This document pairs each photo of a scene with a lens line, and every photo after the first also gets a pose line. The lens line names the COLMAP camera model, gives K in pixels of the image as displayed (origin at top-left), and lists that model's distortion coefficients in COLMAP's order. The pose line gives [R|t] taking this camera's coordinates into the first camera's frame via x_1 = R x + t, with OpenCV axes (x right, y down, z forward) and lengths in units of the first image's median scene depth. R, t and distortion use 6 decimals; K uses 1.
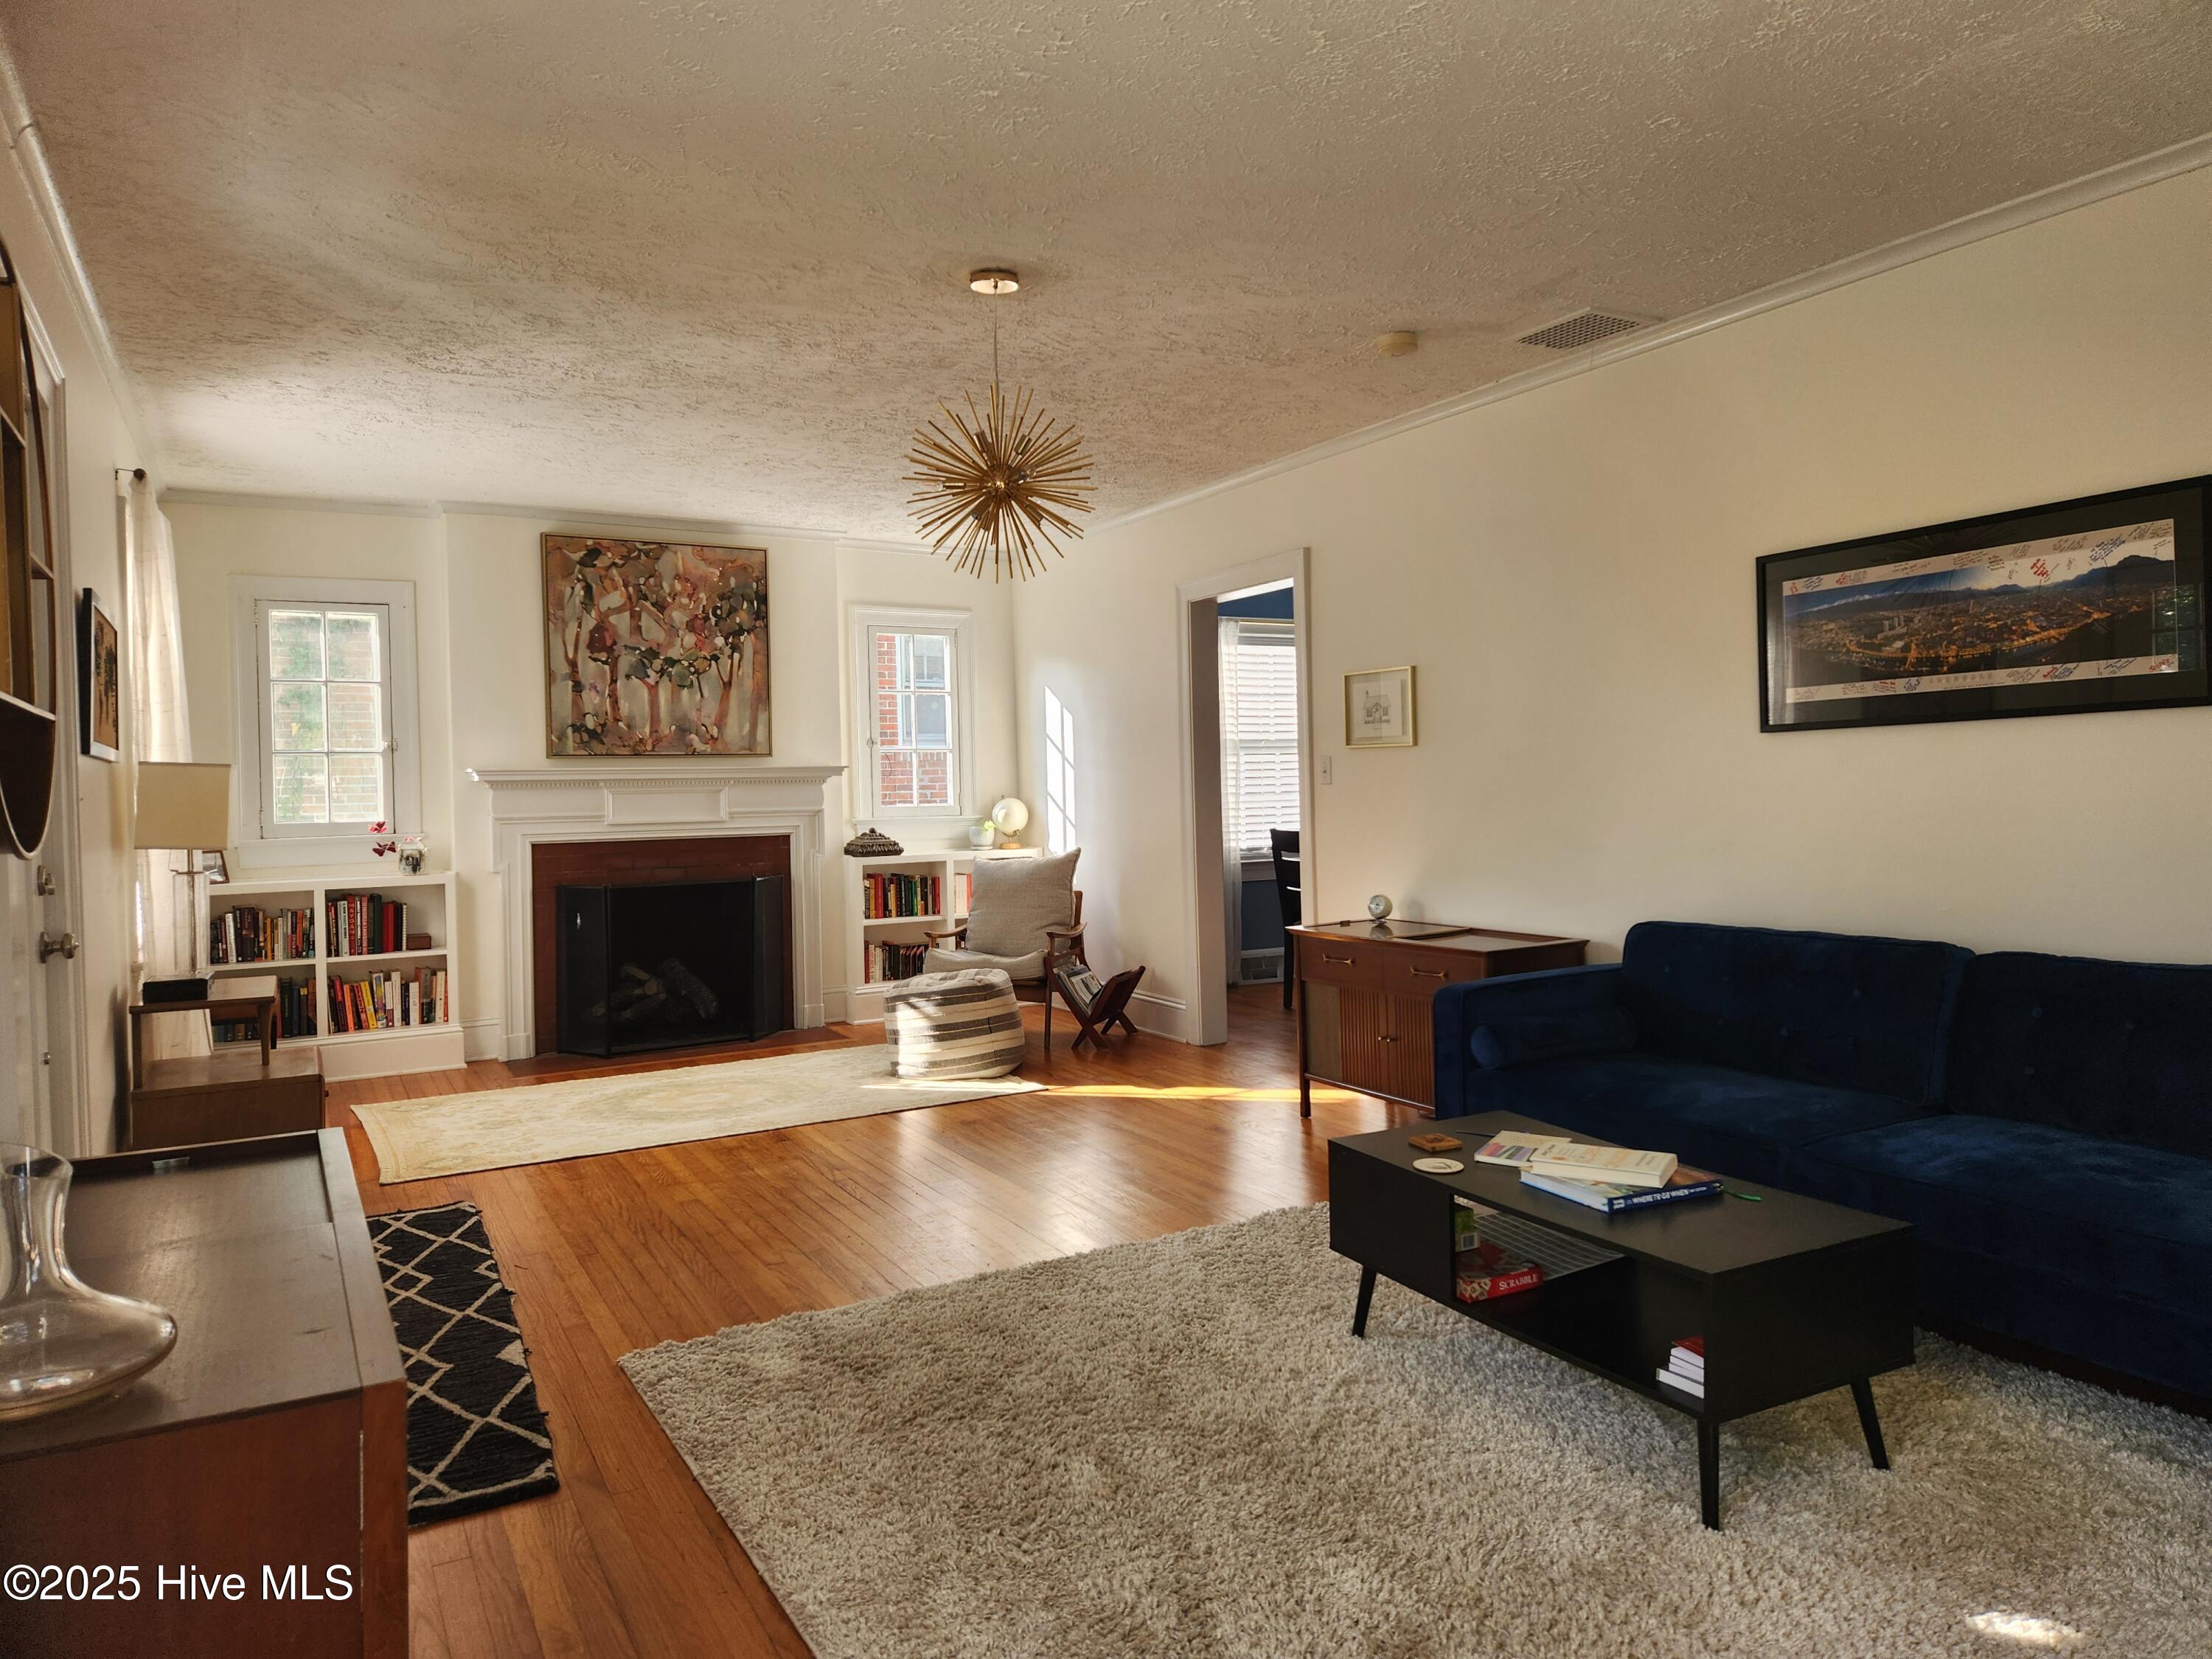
lens RADIAL K [[1483.2, 0, 1096.6], [0, 1483.2, 810.1], [0, 0, 1]] dist [0.055675, -0.050566]
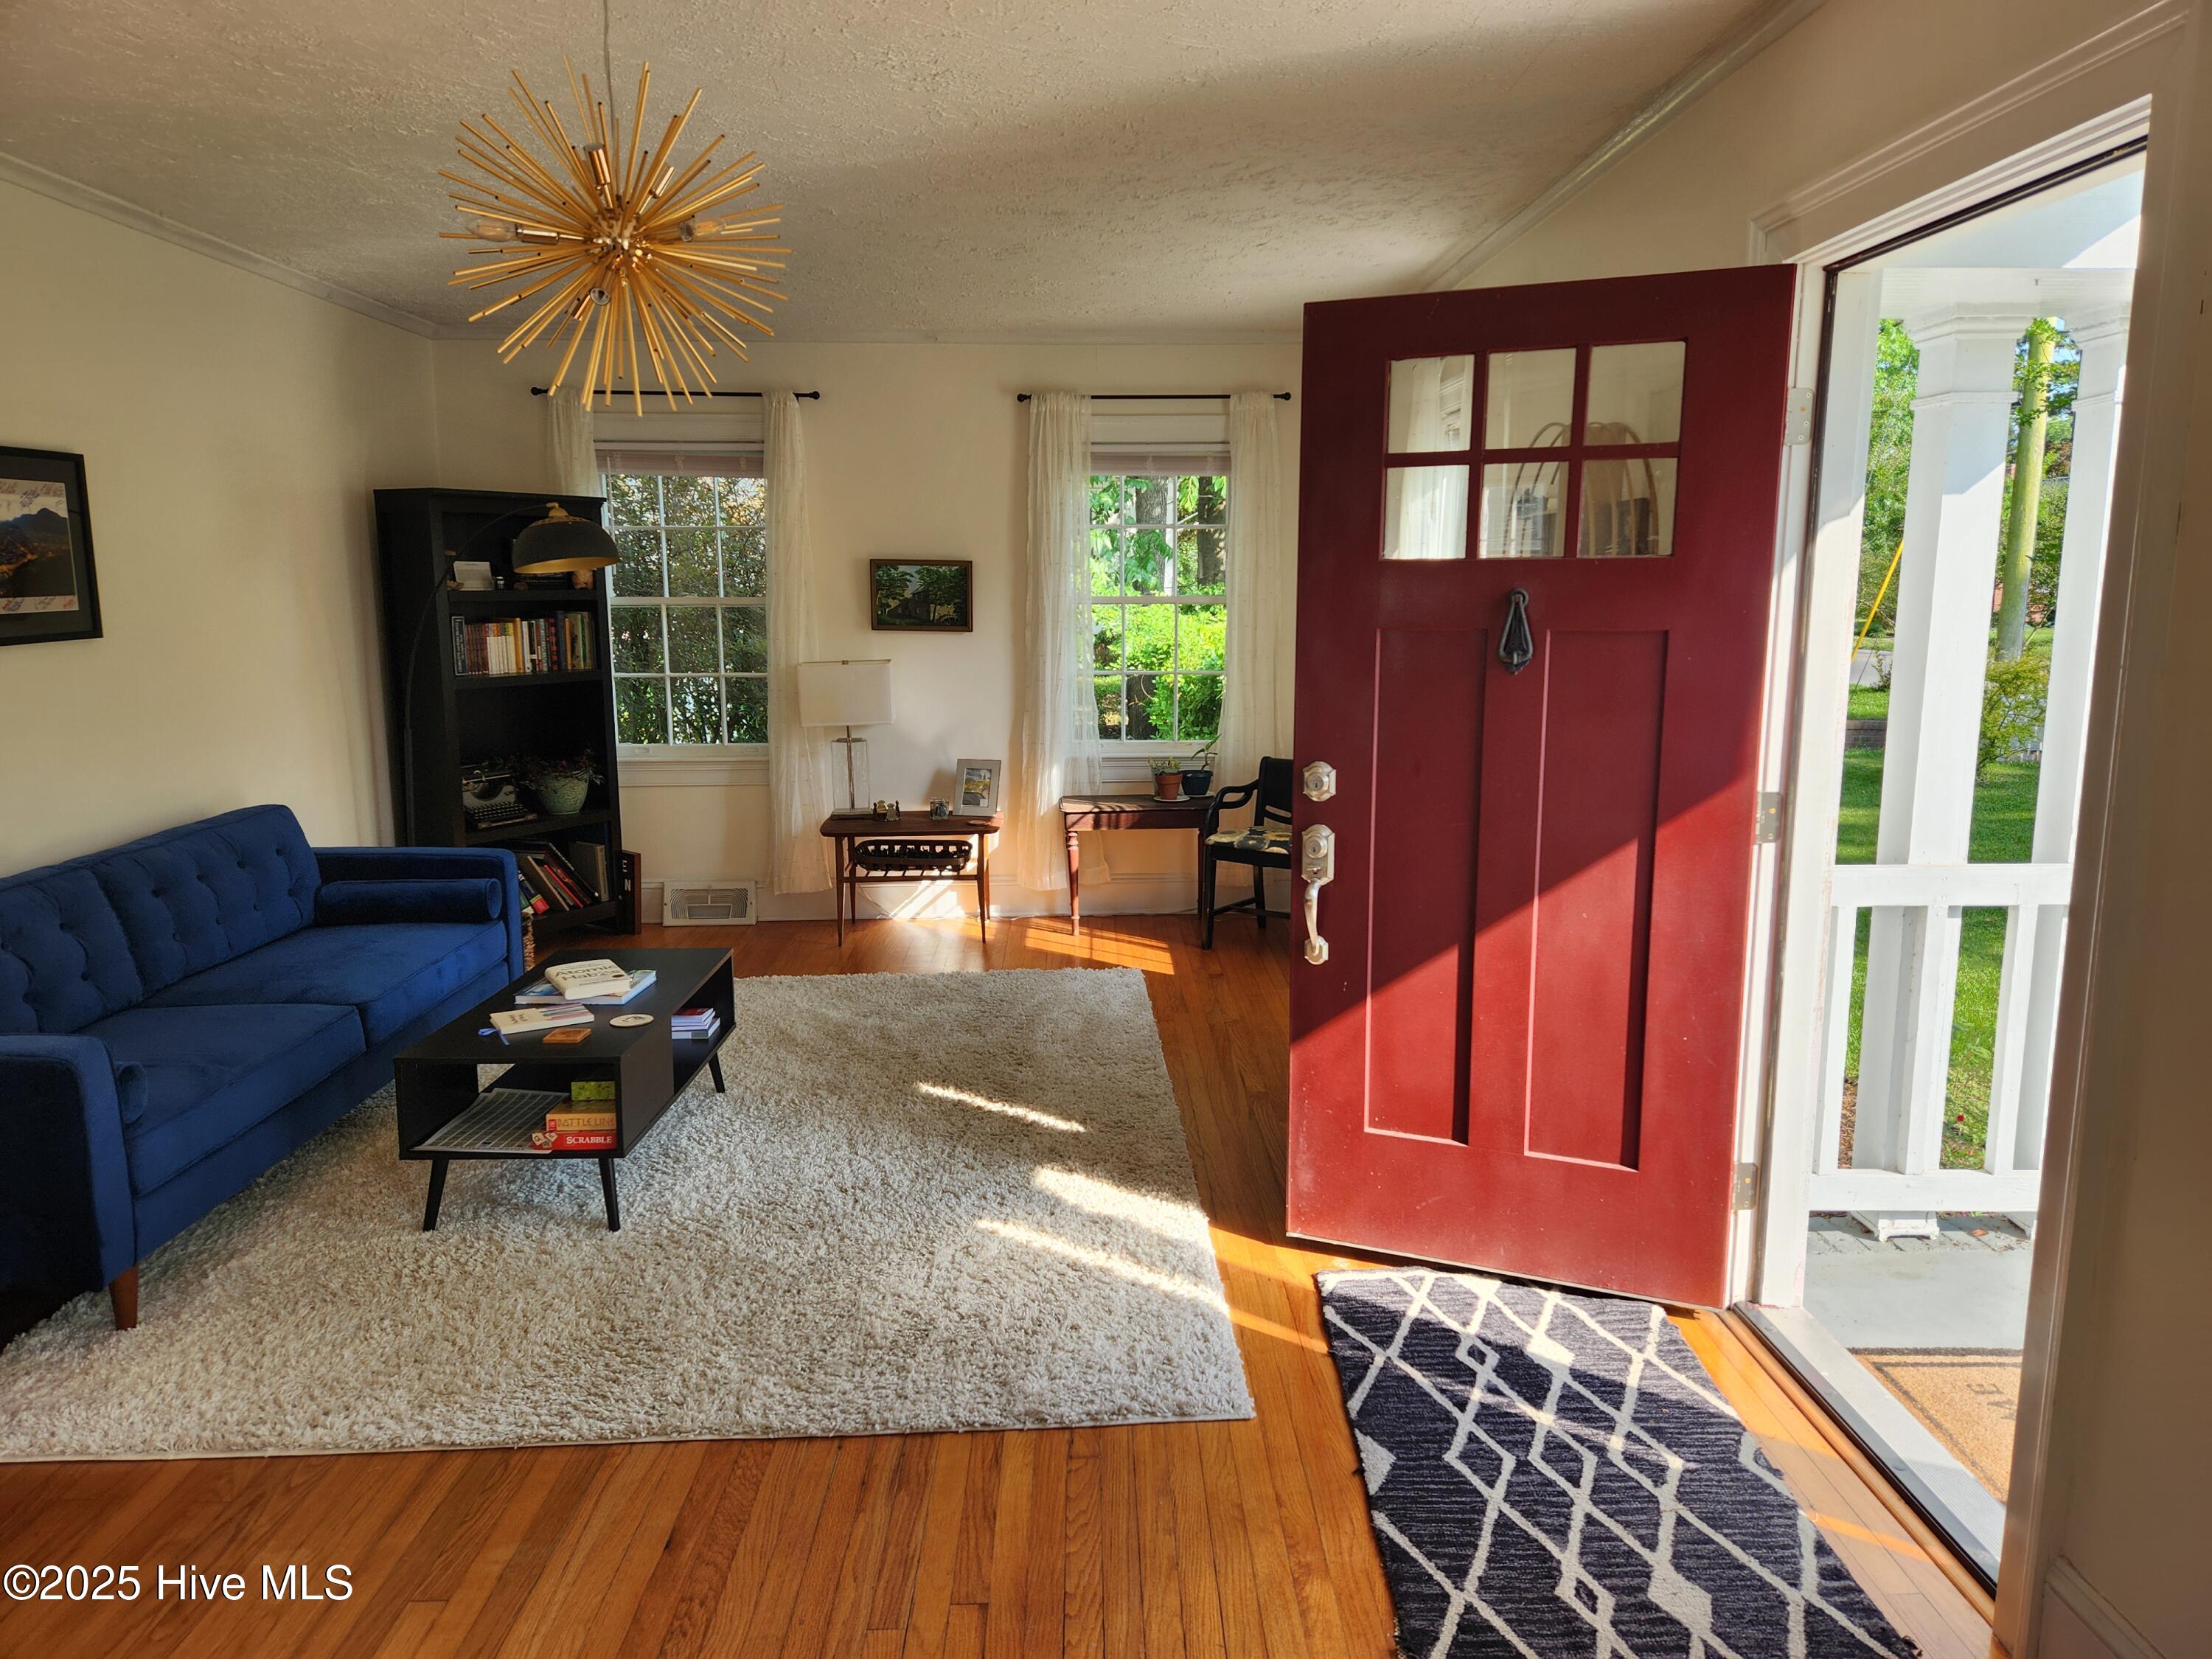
lens RADIAL K [[1483.2, 0, 1099.9], [0, 1483.2, 816.0], [0, 0, 1]] dist [0.055675, -0.050566]
pose [[-0.868561, -0.055744, 0.492438, -0.306121], [0.027658, 0.986653, 0.160472, -0.049532], [-0.494810, 0.152999, -0.855426, 0.821022]]
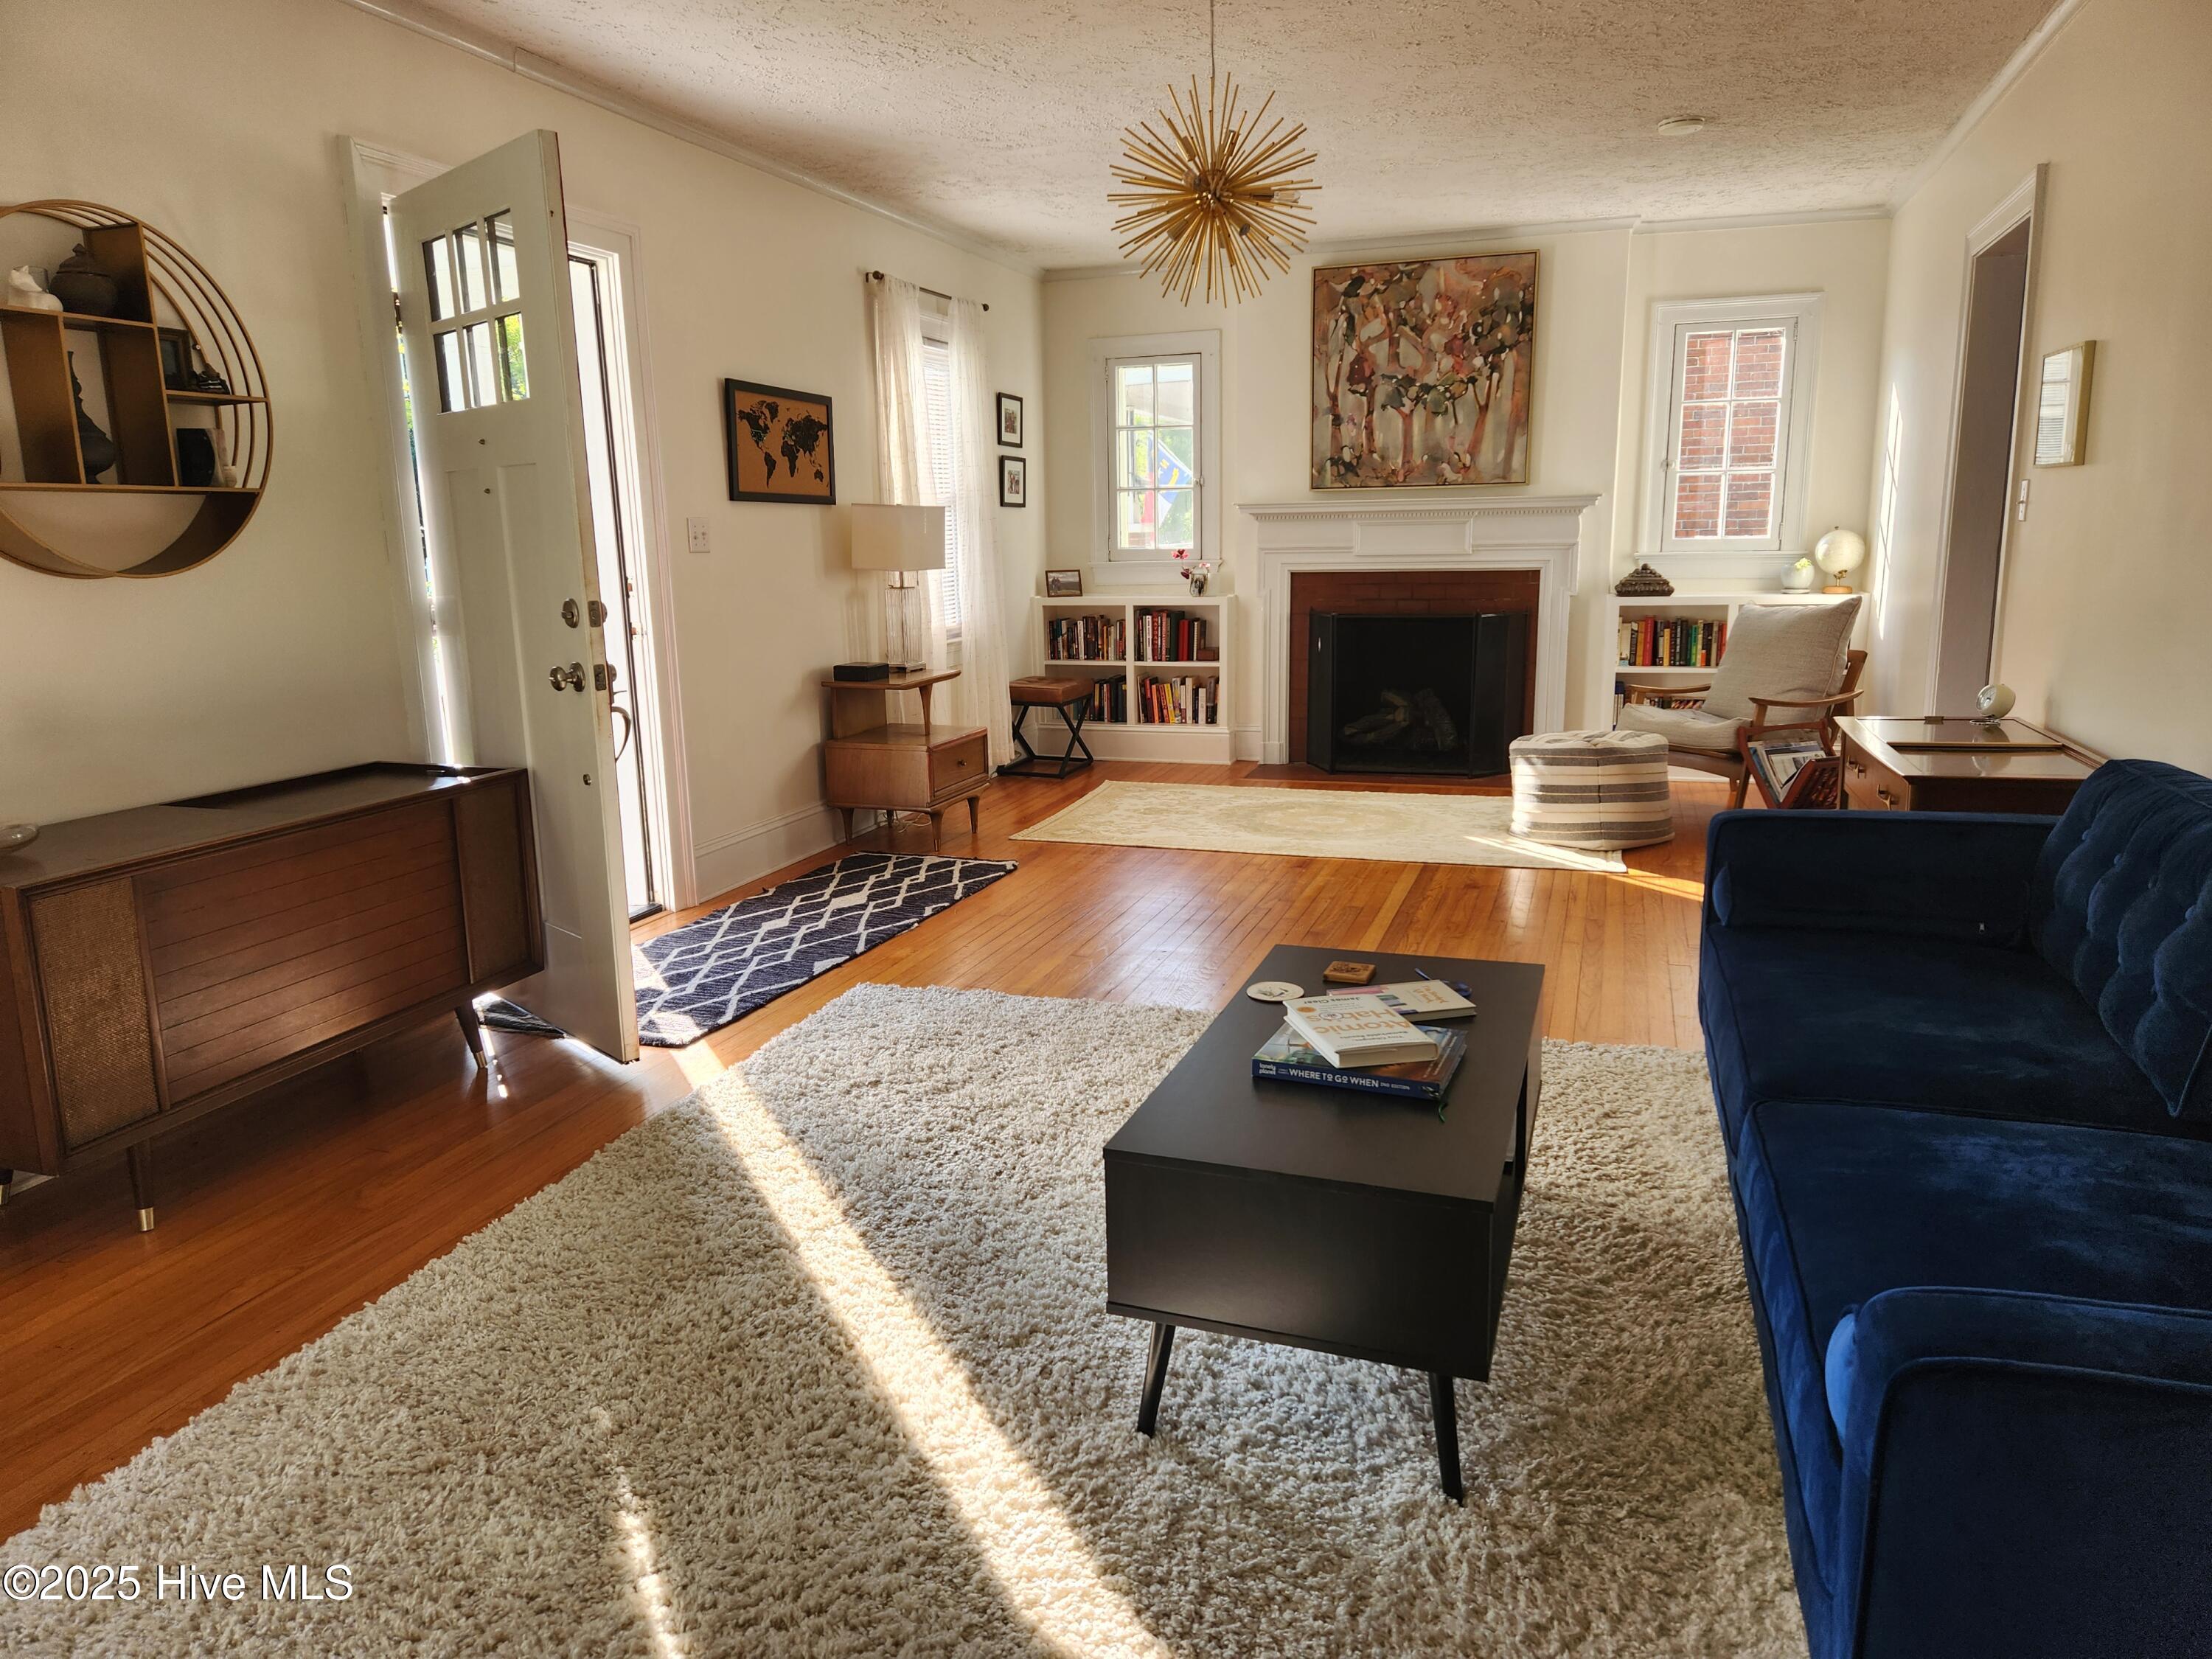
lens RADIAL K [[1483.2, 0, 1102.8], [0, 1483.2, 836.5], [0, 0, 1]] dist [0.055675, -0.050566]
pose [[0.649097, 0.165367, -0.742514, 0.363694], [-0.007251, 0.977386, 0.211337, -0.016862], [0.760671, -0.131794, 0.635617, 0.170802]]
